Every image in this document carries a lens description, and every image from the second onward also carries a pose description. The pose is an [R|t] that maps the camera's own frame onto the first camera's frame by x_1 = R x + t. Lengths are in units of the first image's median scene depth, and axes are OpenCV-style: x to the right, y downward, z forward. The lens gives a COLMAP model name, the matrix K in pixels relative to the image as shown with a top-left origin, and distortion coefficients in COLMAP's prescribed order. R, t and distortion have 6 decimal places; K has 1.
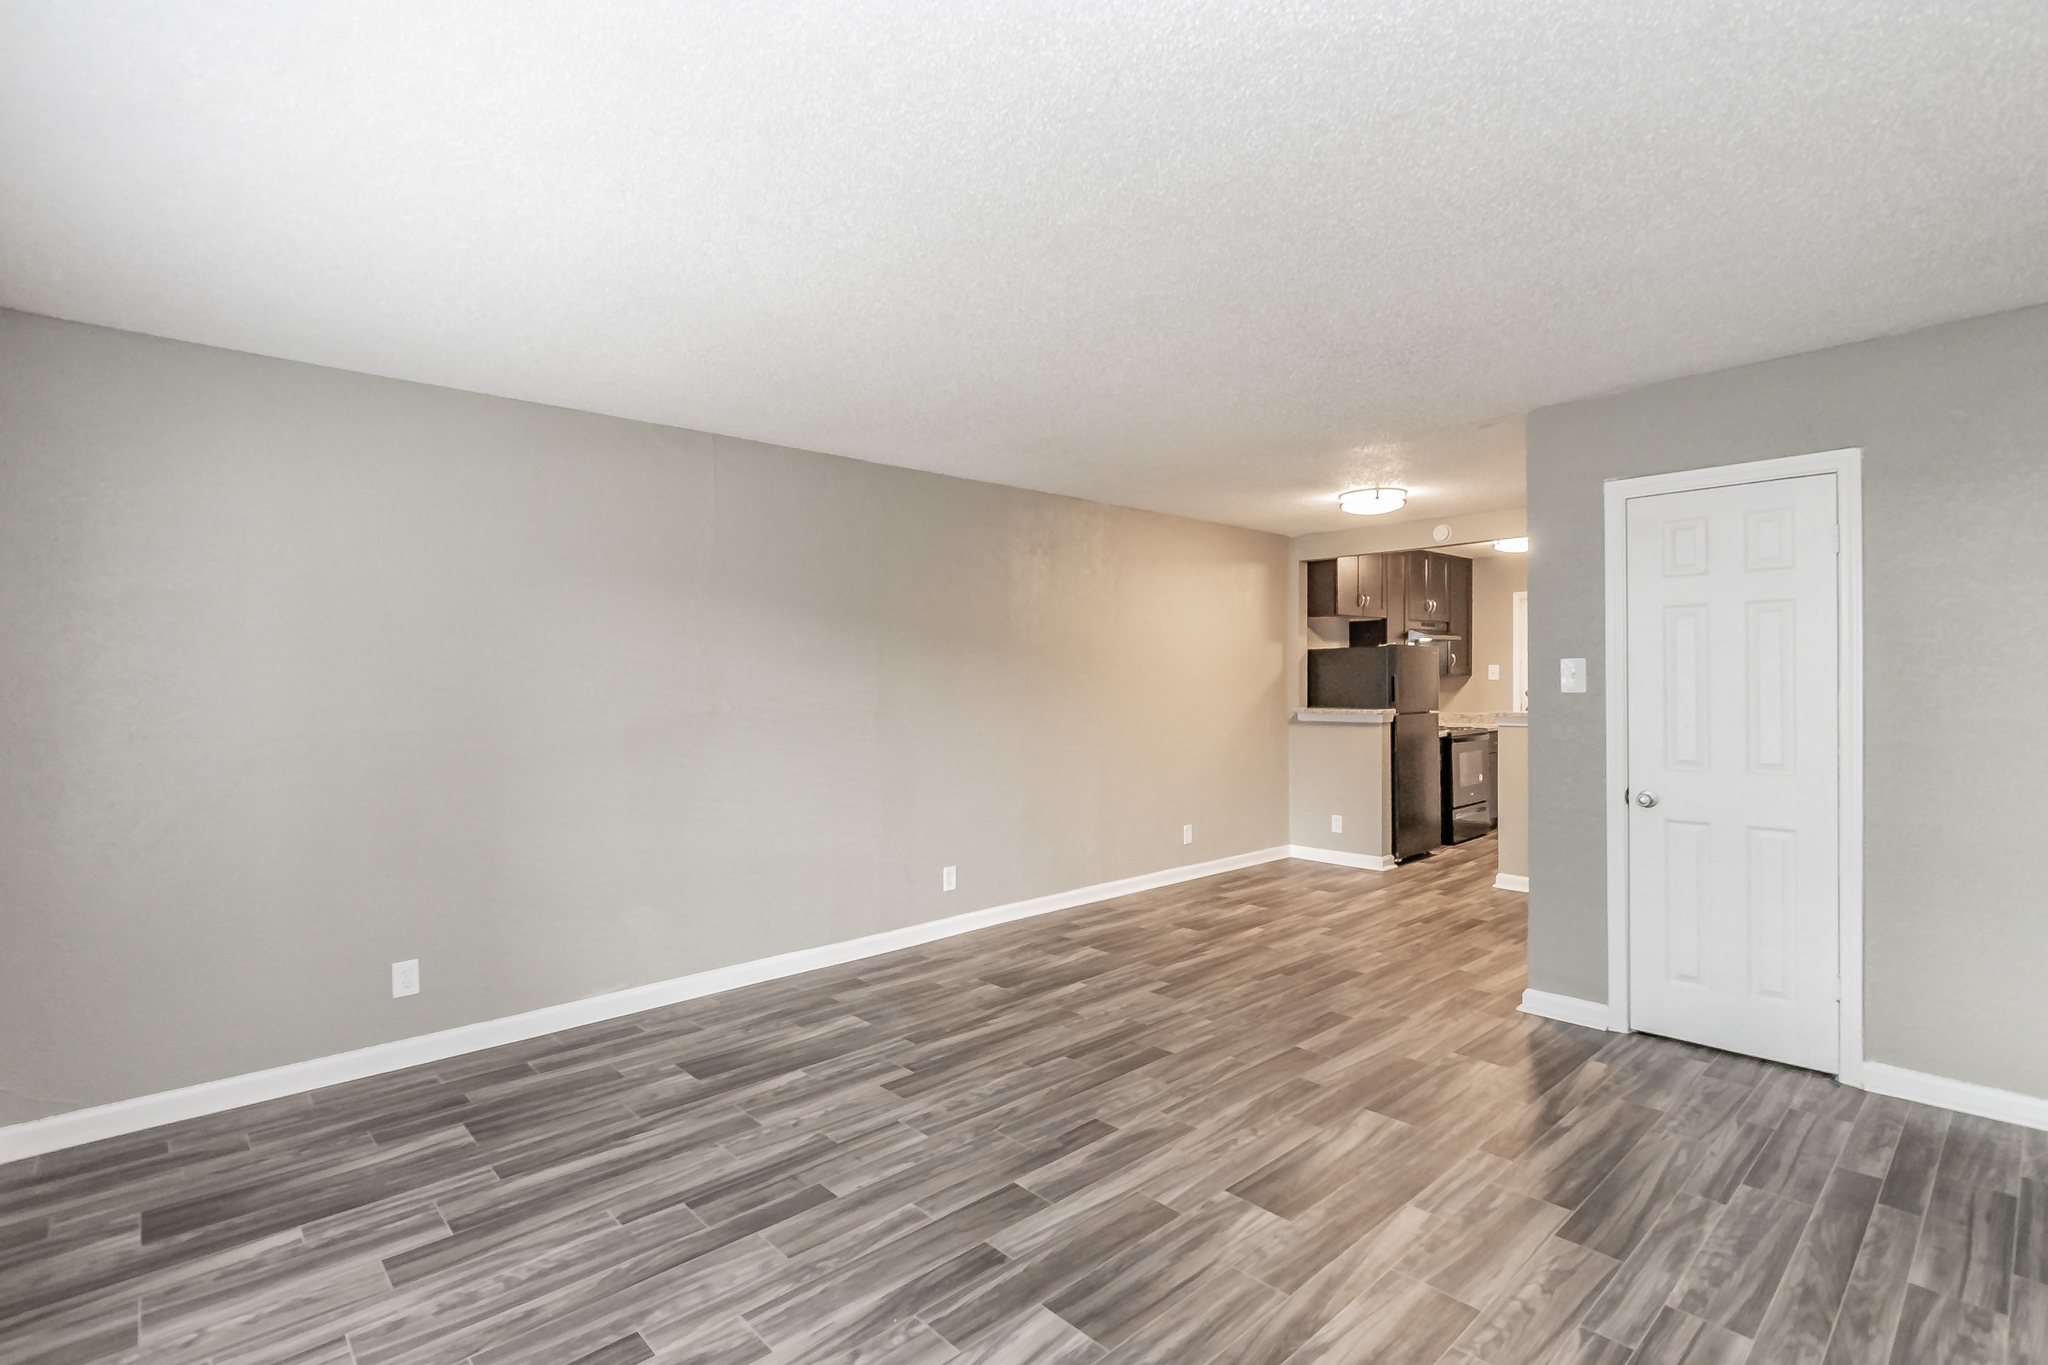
lens RADIAL K [[1002.0, 0, 1035.8], [0, 1002.0, 682.4], [0, 0, 1]] dist [0.015682, -0.000062]
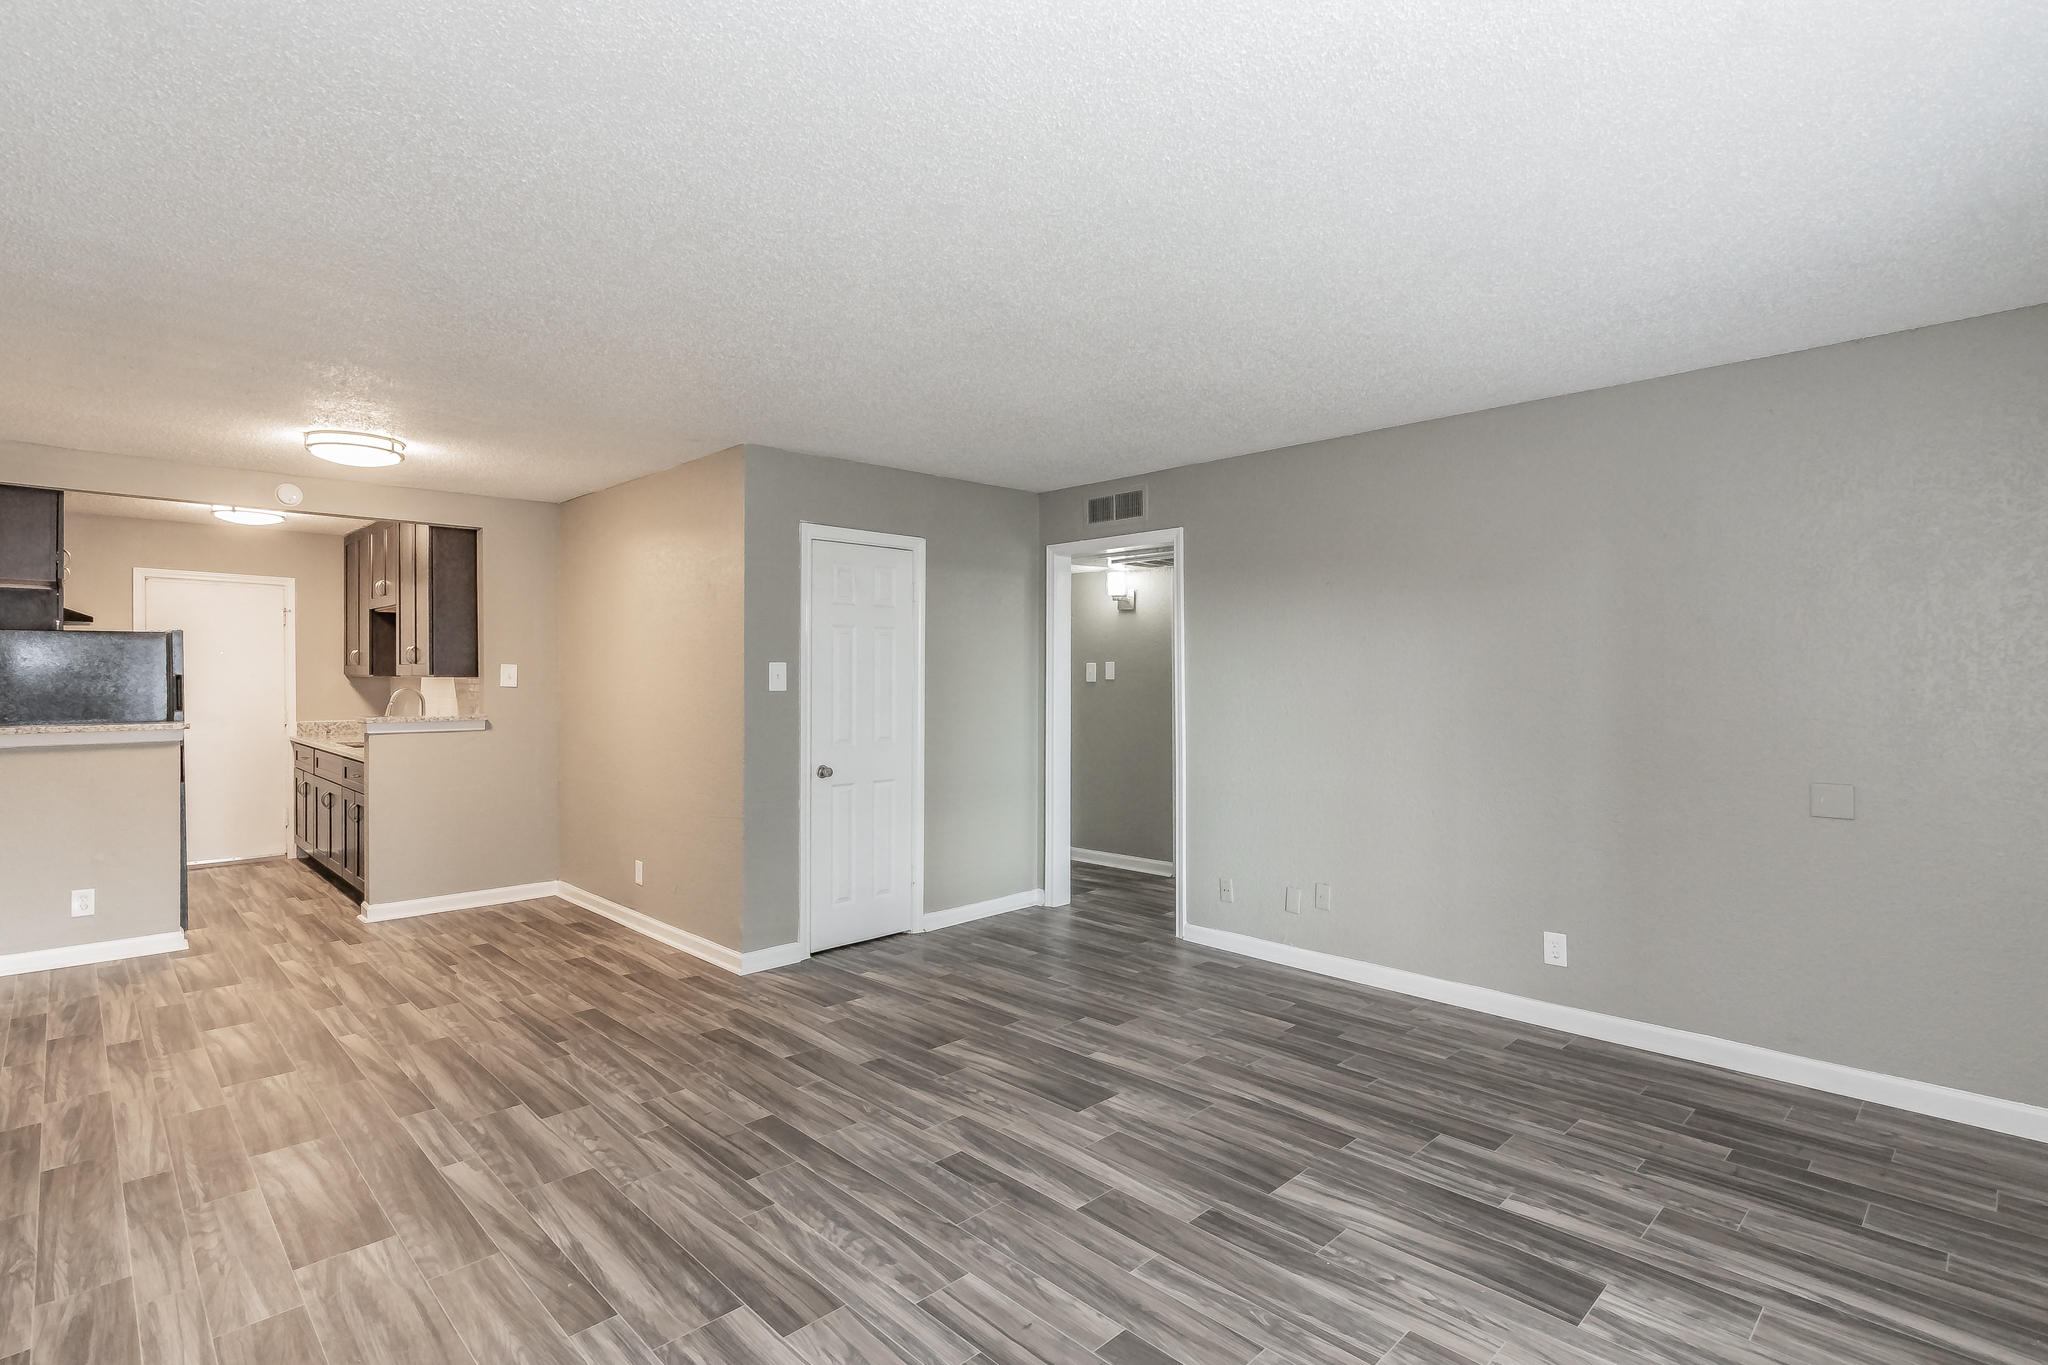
lens RADIAL K [[1002.0, 0, 1025.6], [0, 1002.0, 675.6], [0, 0, 1]] dist [0.015682, -0.000062]
pose [[-0.041850, 0.009213, 0.999081, -0.865818], [0.001649, 0.999957, -0.009152, 0.004183], [-0.999123, 0.001264, -0.041863, 0.972253]]
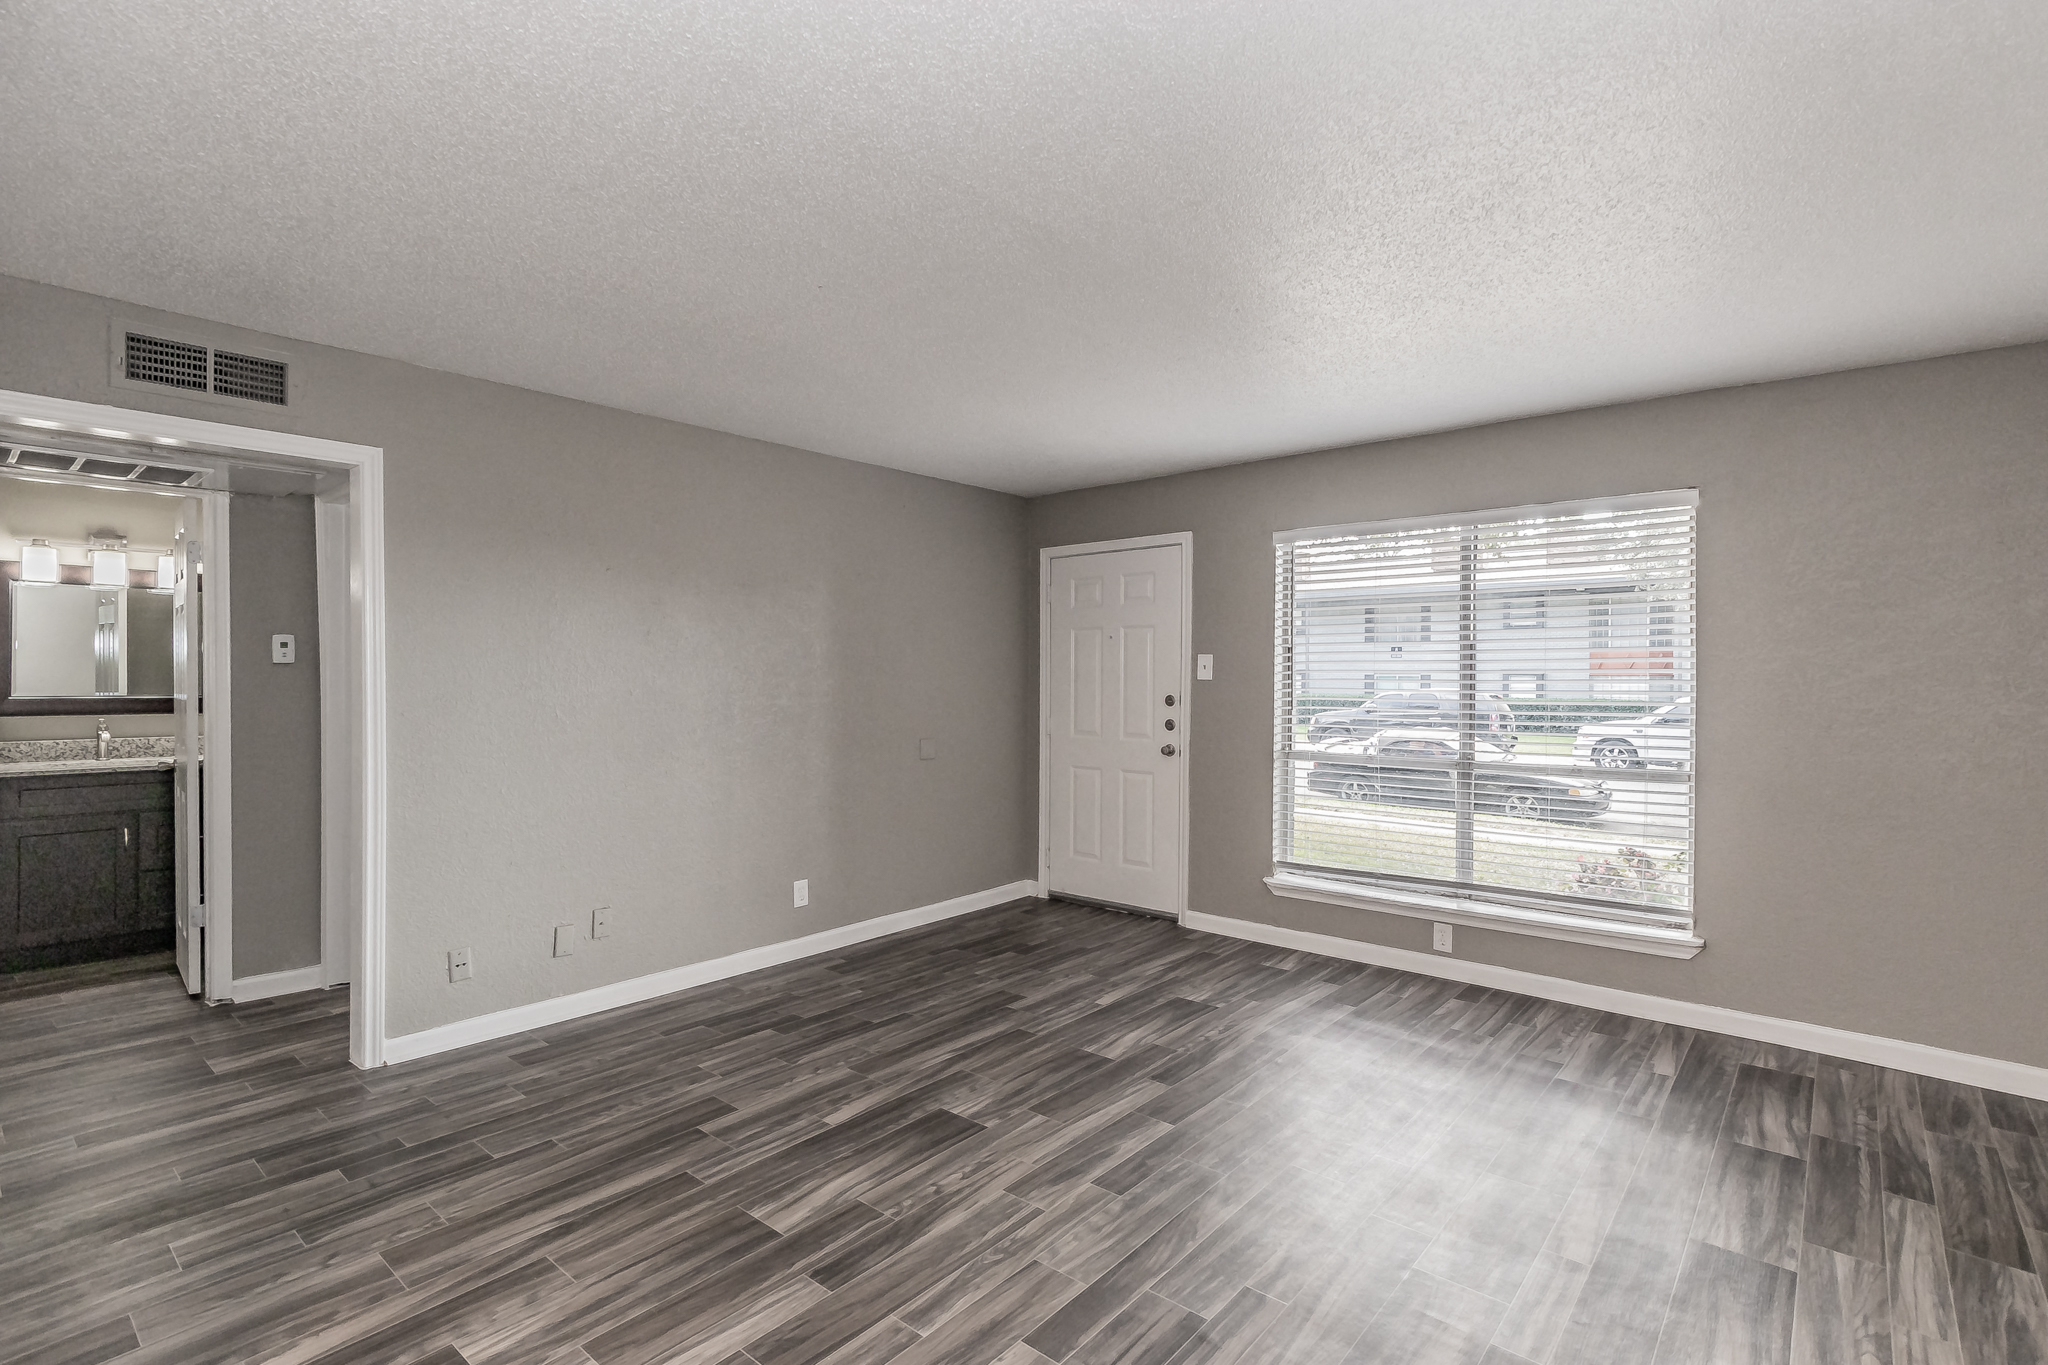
lens RADIAL K [[930.5, 0, 1070.3], [0, 930.5, 413.4], [0, 0, 1]] dist [0.003276, 0.001265]
pose [[-0.987728, -0.039736, -0.151042, 0.250103], [0.001573, 0.964513, -0.264030, 0.008385], [0.156173, -0.261028, -0.952615, 1.941910]]
